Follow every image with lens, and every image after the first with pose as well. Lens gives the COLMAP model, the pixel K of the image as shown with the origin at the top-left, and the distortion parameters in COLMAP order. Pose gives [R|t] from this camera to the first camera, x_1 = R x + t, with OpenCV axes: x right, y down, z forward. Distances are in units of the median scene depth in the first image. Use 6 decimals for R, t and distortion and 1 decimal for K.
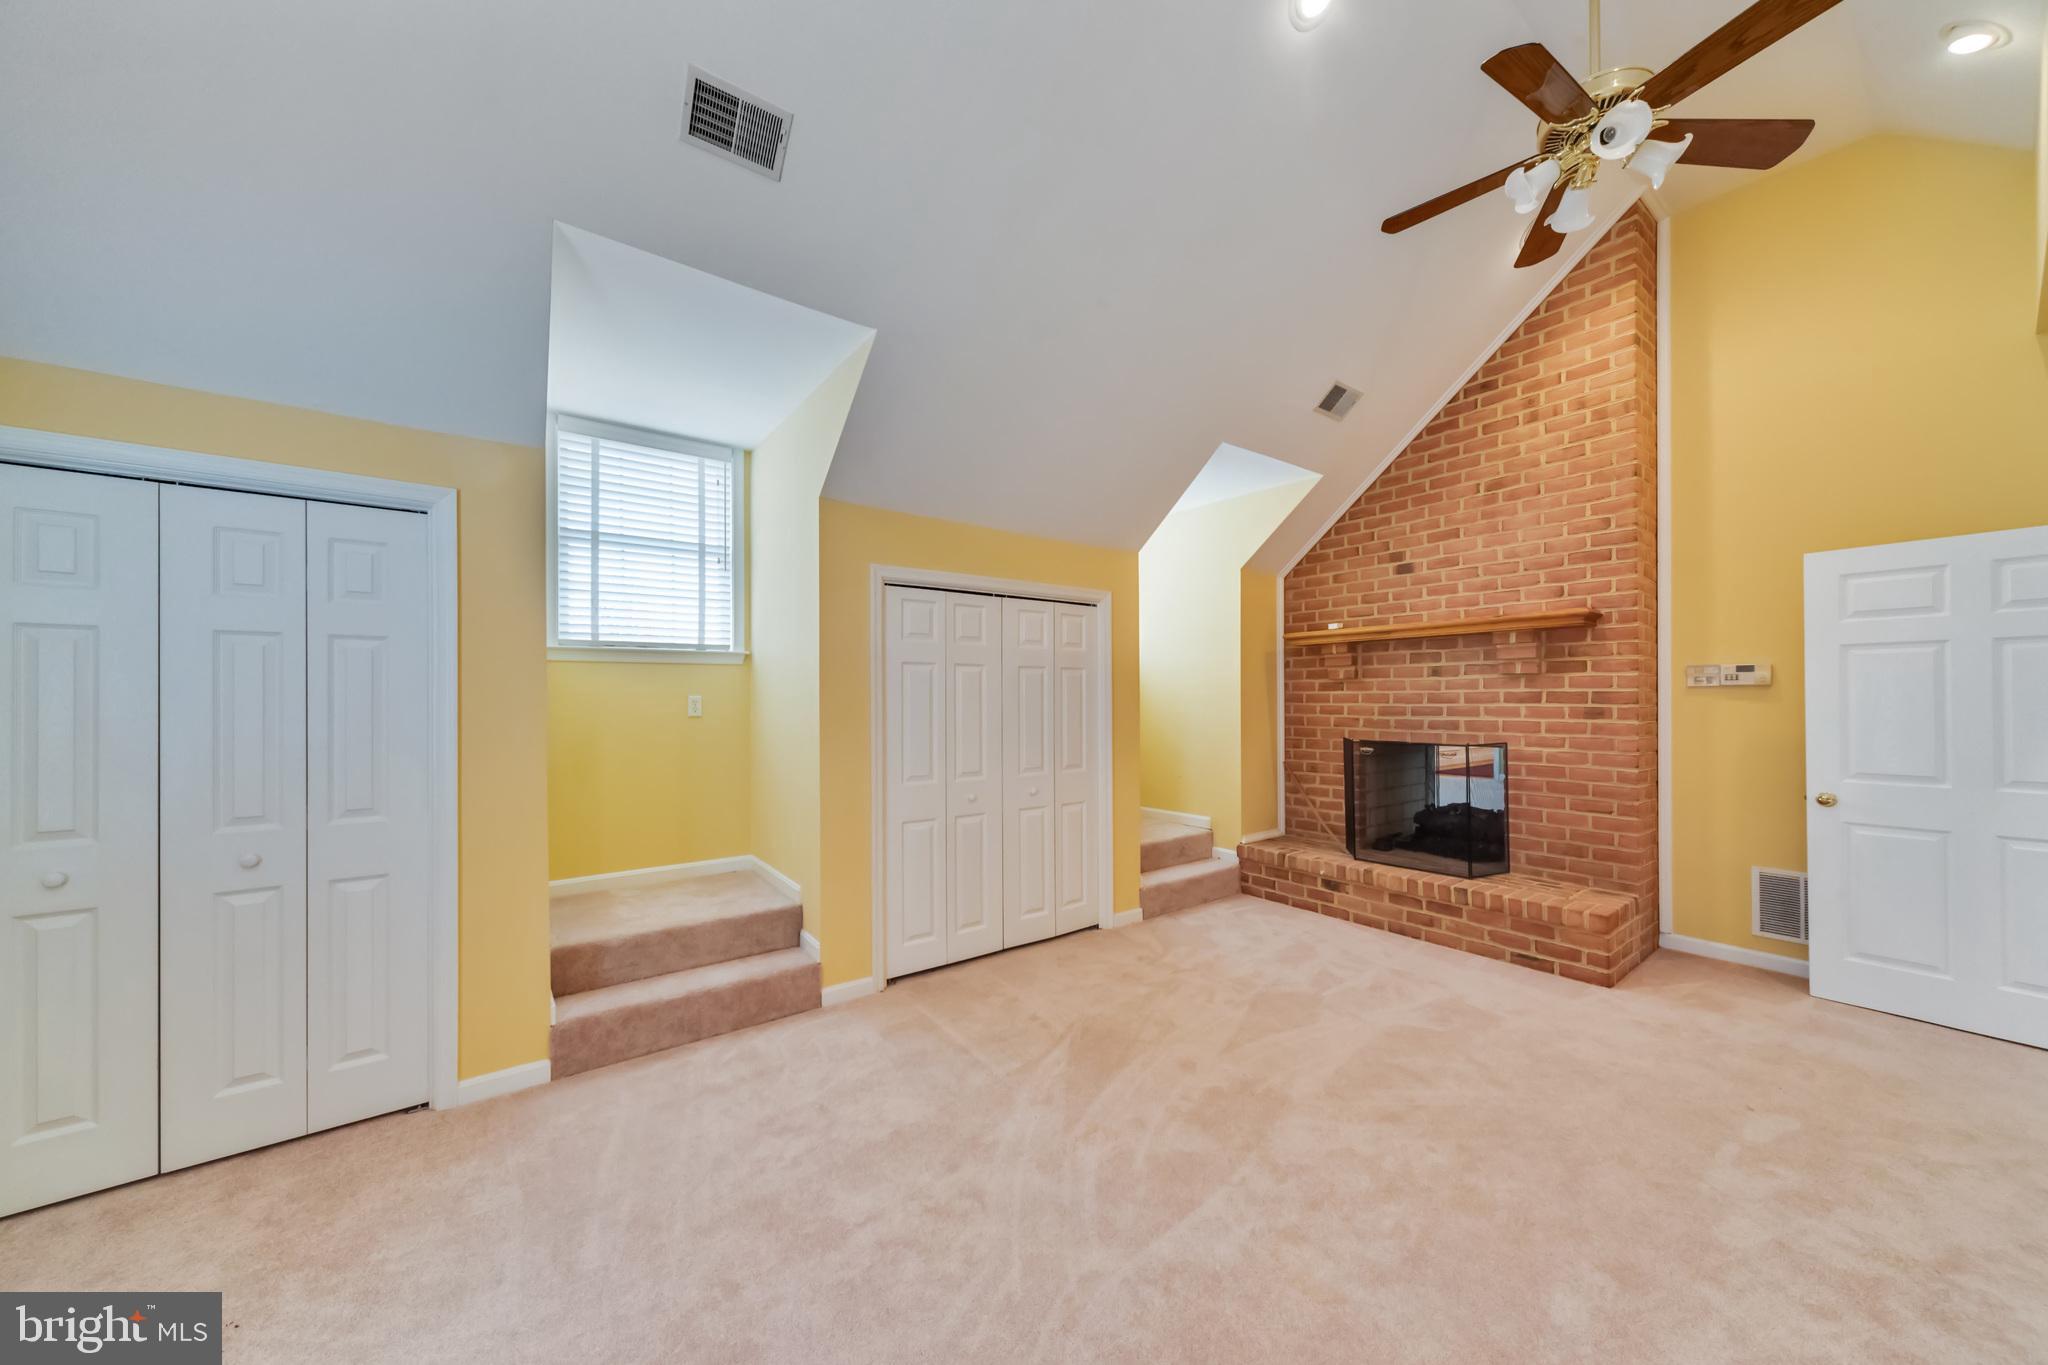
lens RADIAL K [[705.5, 0, 1031.5], [0, 705.5, 695.4], [0, 0, 1]] dist [0.002530, -0.000197]
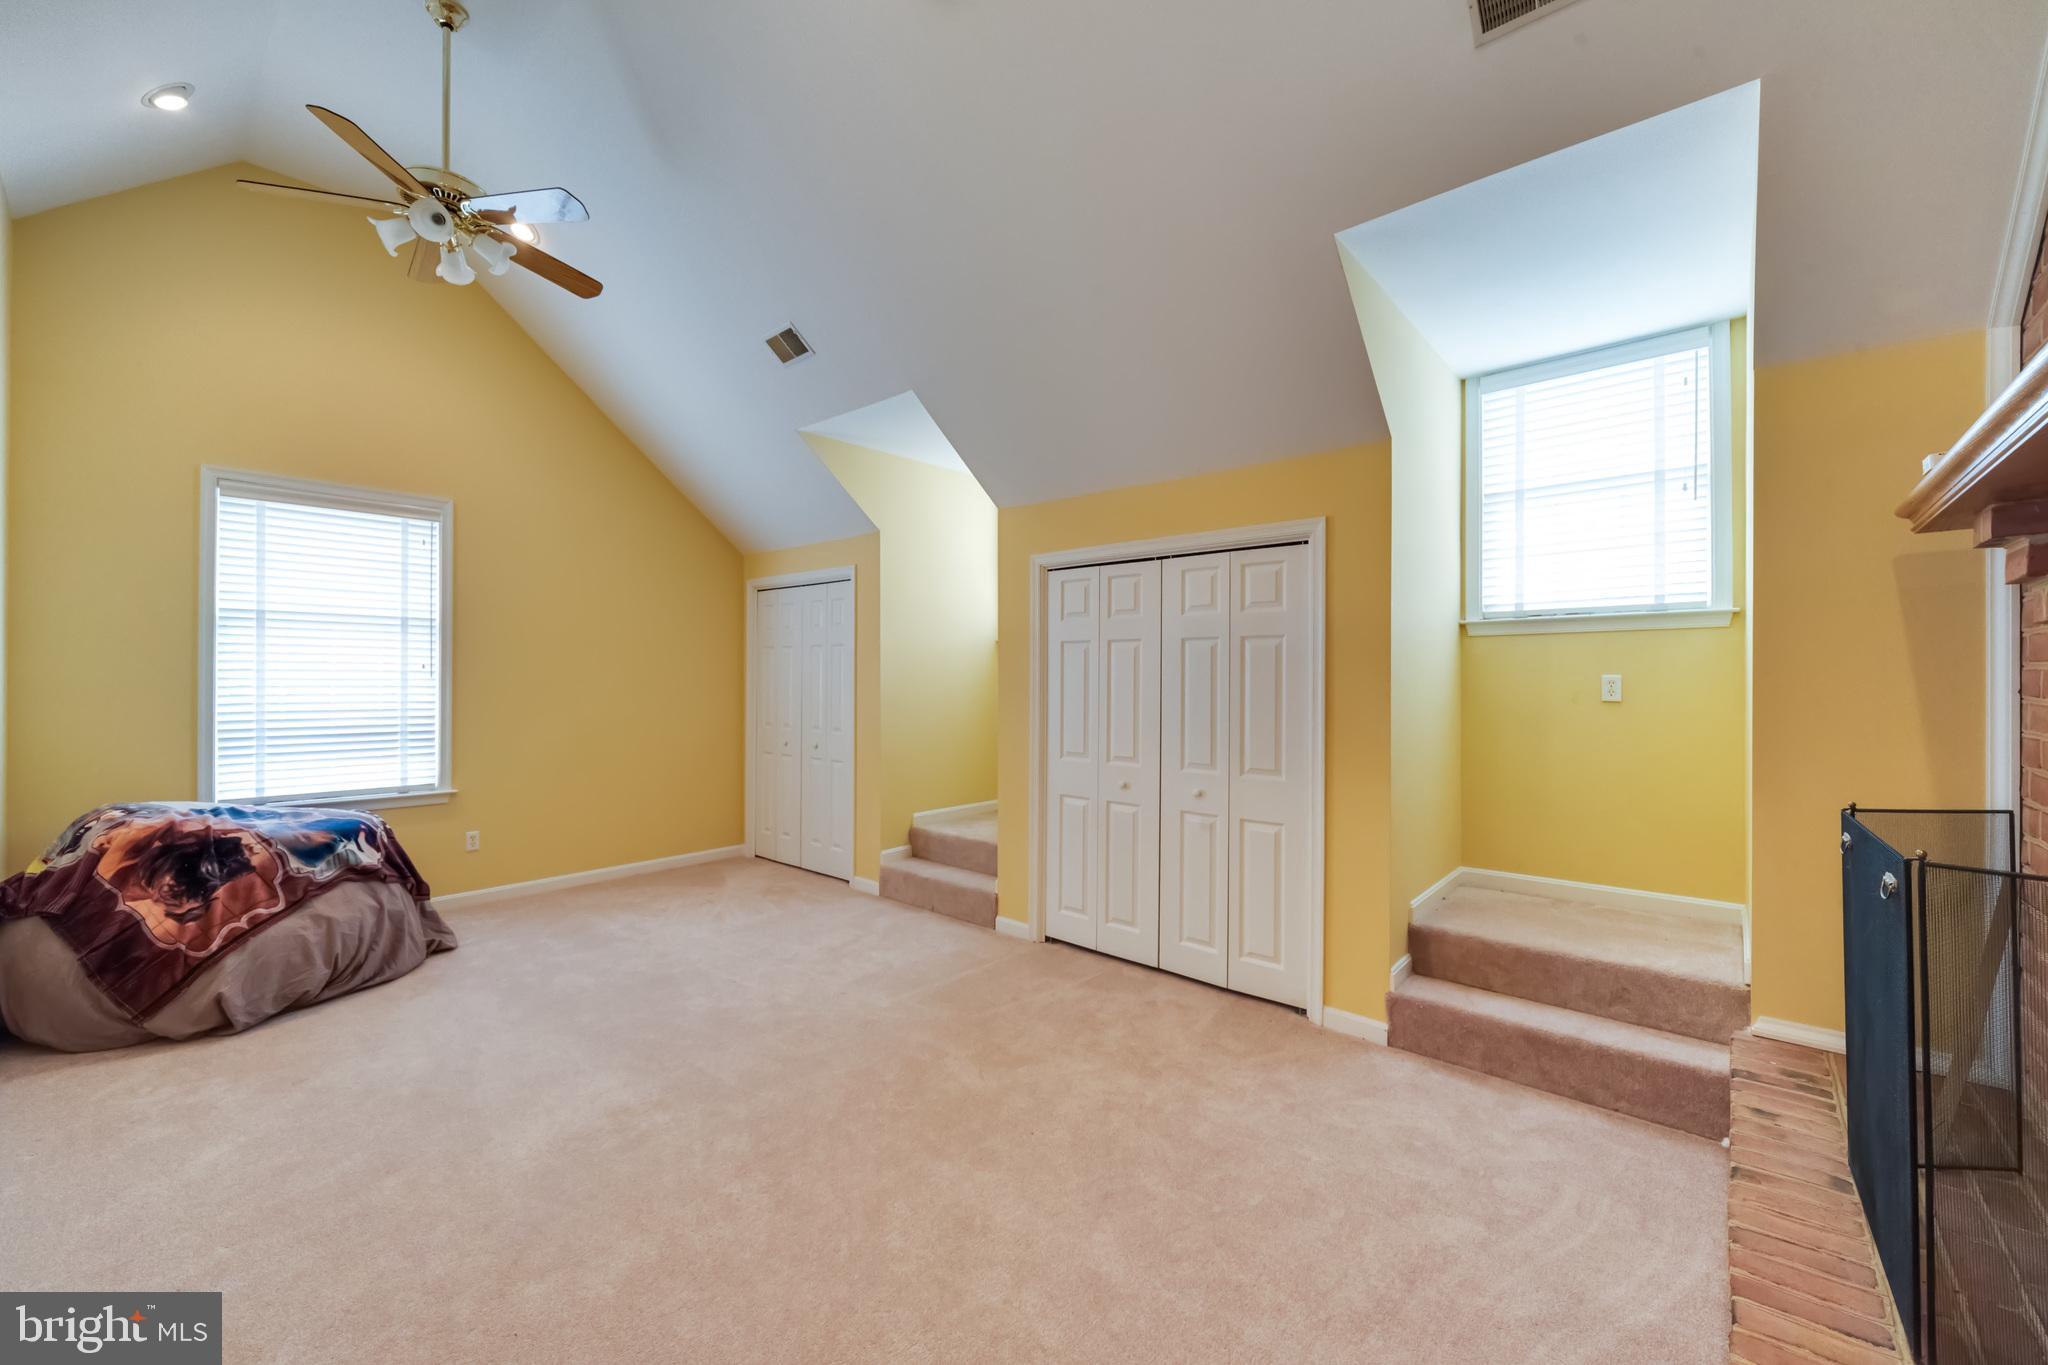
lens RADIAL K [[791.5, 0, 1029.6], [0, 791.5, 681.1], [0, 0, 1]] dist [-0.001015, -0.000031]
pose [[0.212897, 0.009699, -0.977027, 0.804254], [0.003736, 0.999935, 0.010740, -0.001684], [0.977068, -0.005937, 0.212847, 0.593635]]
